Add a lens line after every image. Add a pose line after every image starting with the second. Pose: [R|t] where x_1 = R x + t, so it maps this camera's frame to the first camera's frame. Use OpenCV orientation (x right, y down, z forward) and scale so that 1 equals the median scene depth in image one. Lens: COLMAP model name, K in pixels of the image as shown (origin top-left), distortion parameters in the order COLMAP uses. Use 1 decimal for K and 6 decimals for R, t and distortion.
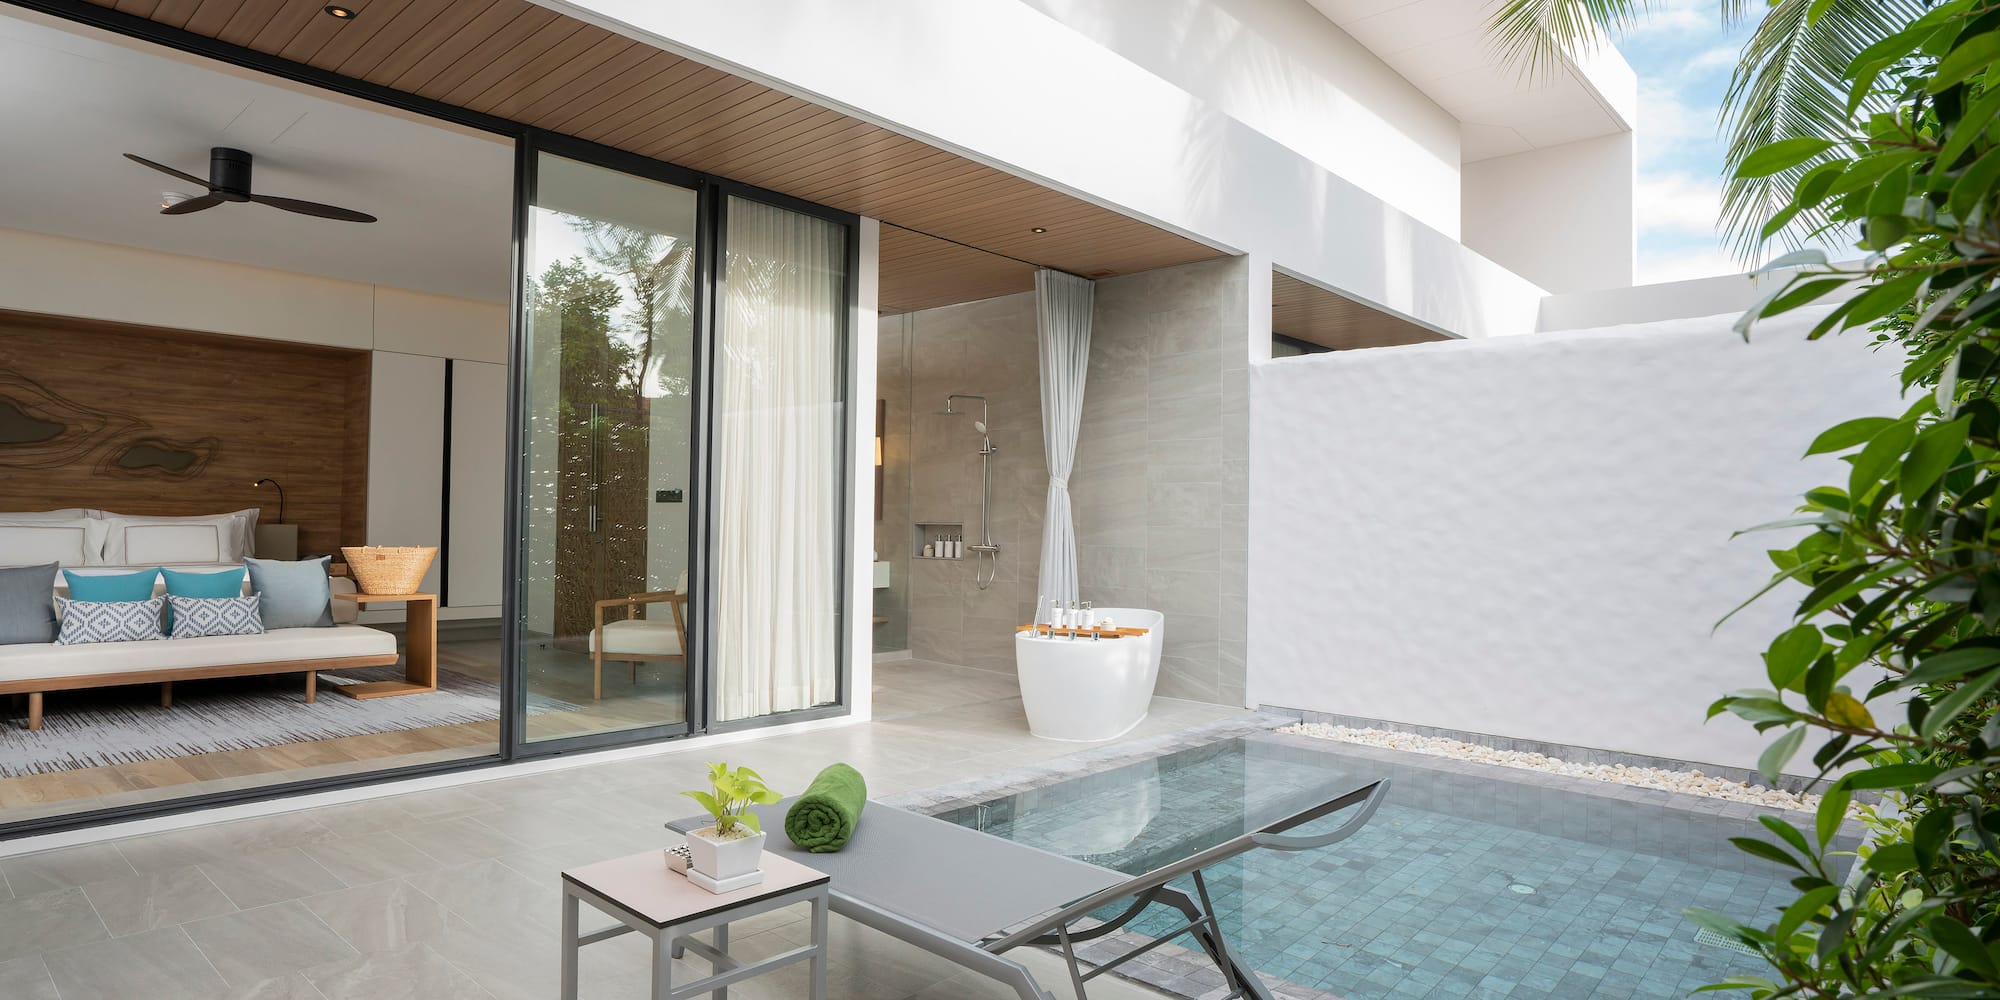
lens RADIAL K [[1083.4, 0, 999.6], [0, 1083.4, 510.5], [0, 0, 1]] dist [-0.033870, 0.002547]
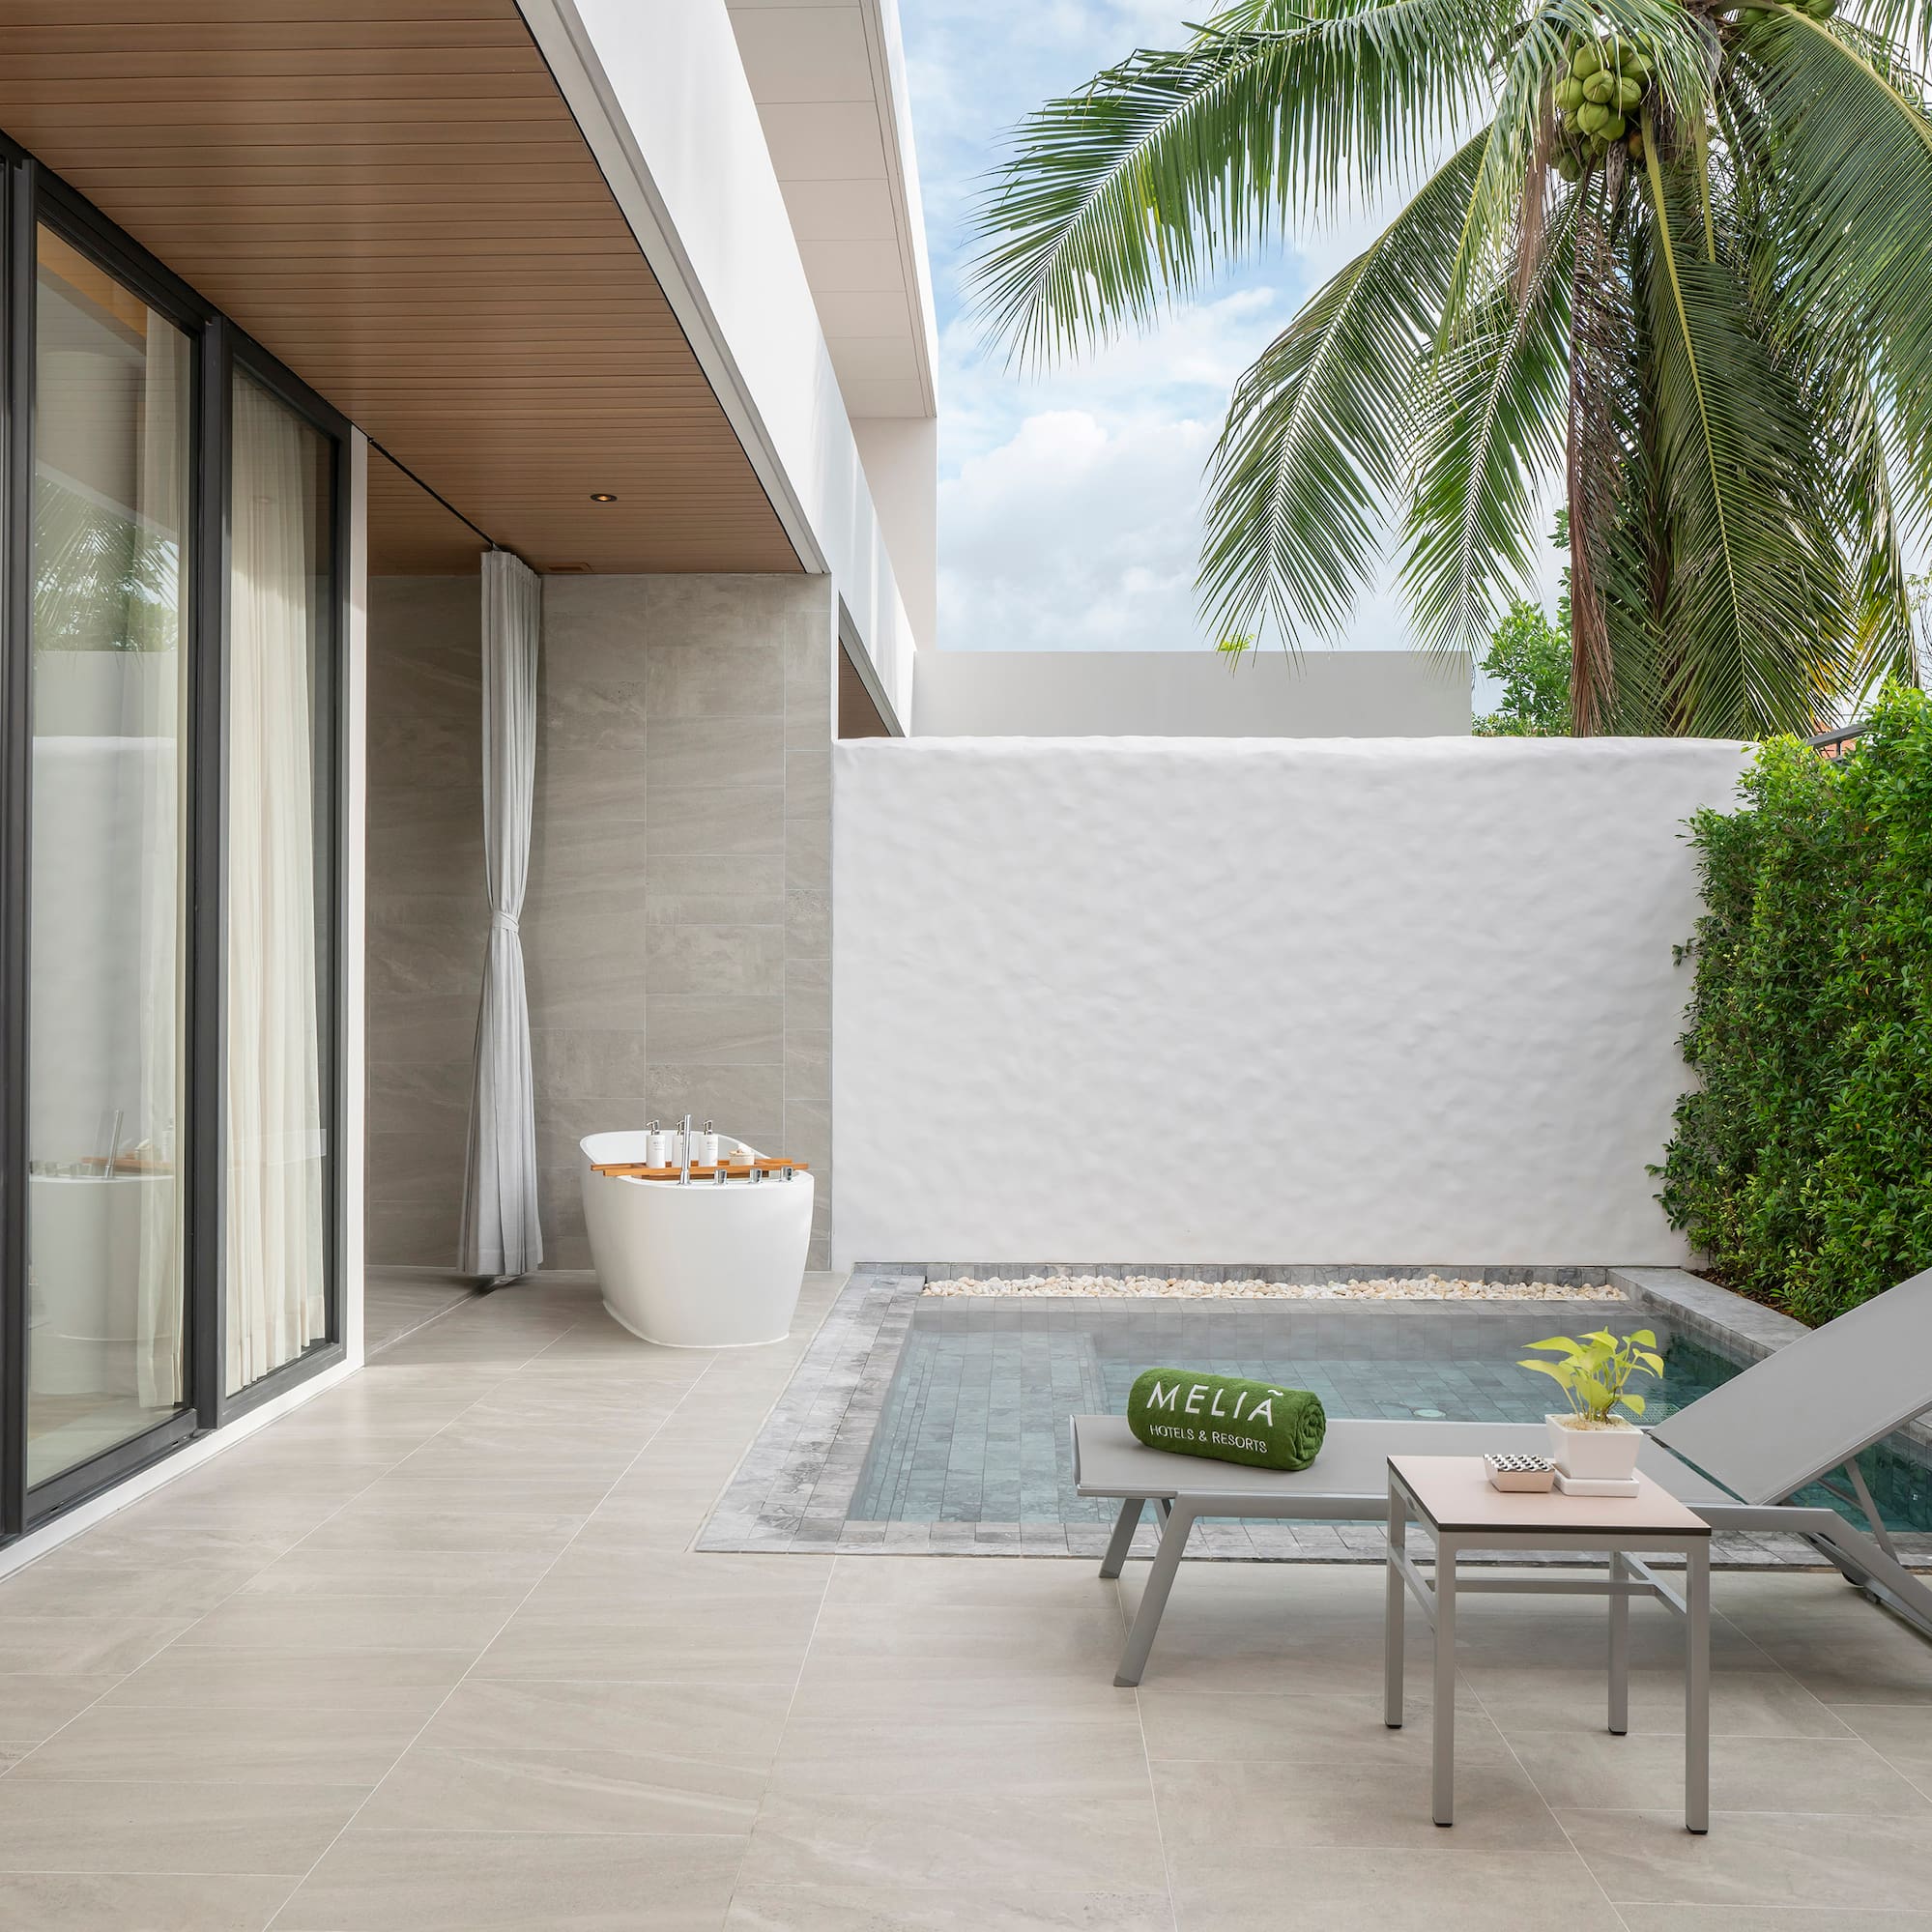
lens RADIAL K [[1896.7, 0, 972.1], [0, 1896.7, 972.4], [0, 0, 1]] dist [-0.021226, 0.000000]
pose [[0.755746, -0.011190, 0.654769, -0.492267], [0.001200, 0.999876, 0.015703, -0.016868], [-0.654863, -0.011082, 0.755666, 0.086454]]
